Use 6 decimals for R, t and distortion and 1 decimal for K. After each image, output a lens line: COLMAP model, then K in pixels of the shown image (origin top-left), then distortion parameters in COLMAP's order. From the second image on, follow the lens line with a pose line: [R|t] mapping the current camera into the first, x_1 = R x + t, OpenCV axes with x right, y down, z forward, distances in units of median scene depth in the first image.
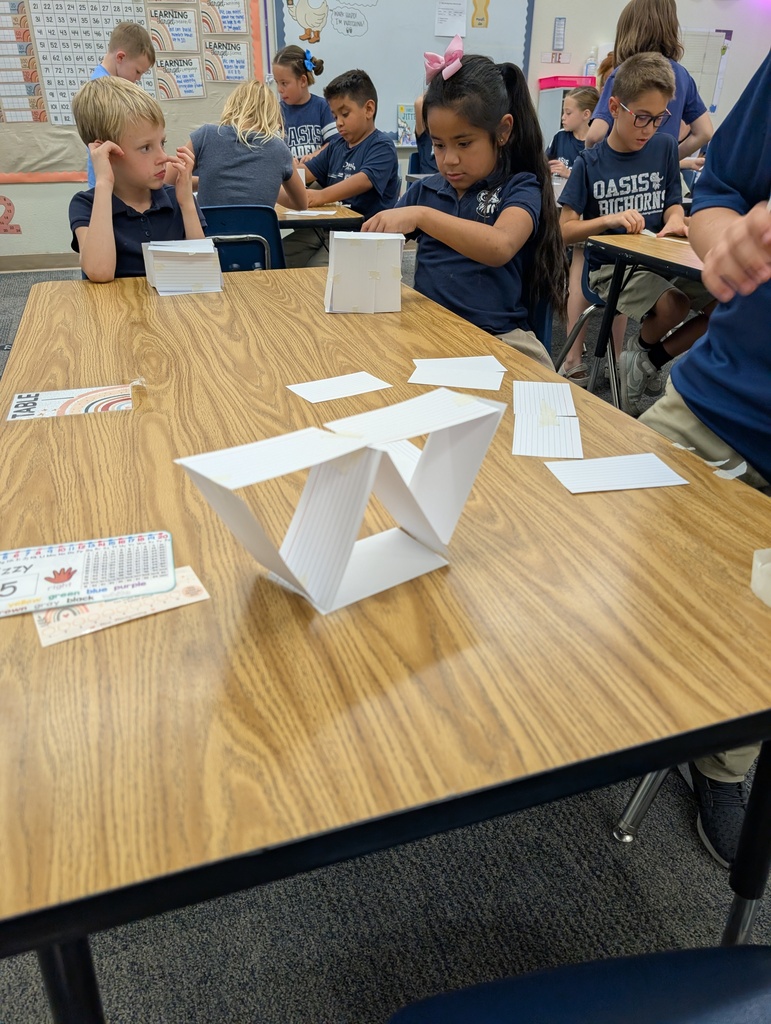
lens RADIAL K [[747.9, 0, 385.5], [0, 747.9, 512.0], [0, 0, 1]] dist [-0.005075, -0.011733]
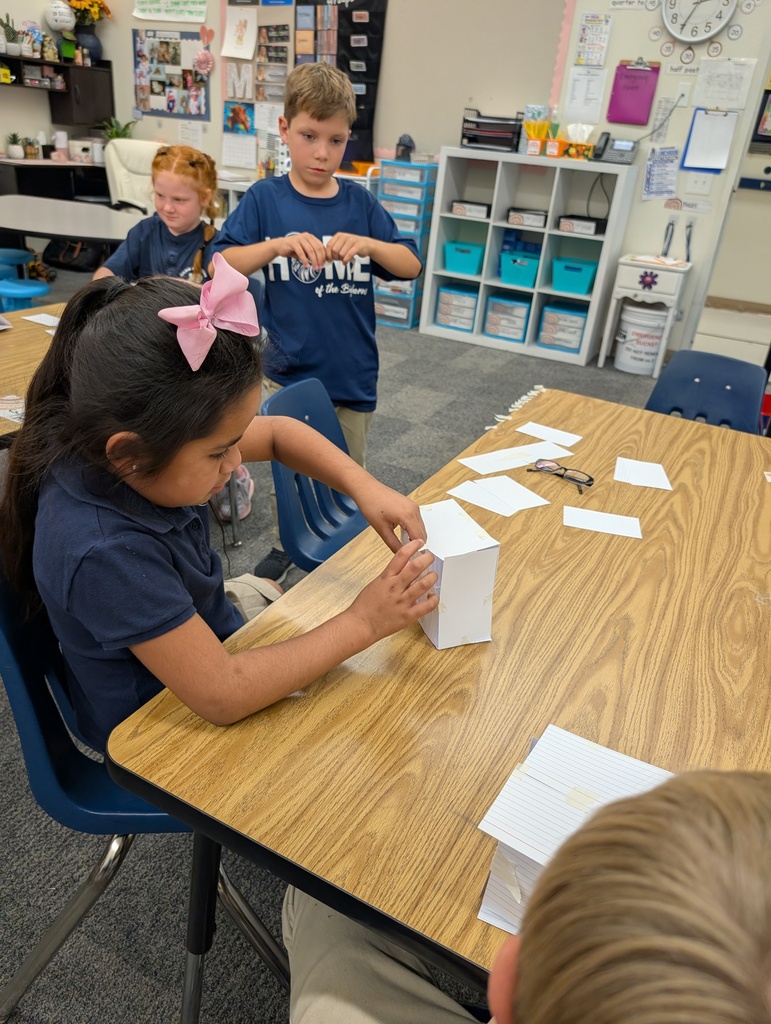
lens RADIAL K [[747.9, 0, 385.5], [0, 747.9, 512.0], [0, 0, 1]] dist [-0.005075, -0.011733]
pose [[-0.682485, -0.392425, 0.616617, -0.581523], [0.264253, 0.654092, 0.708755, -1.166057], [-0.681457, 0.646658, -0.342709, 1.681588]]
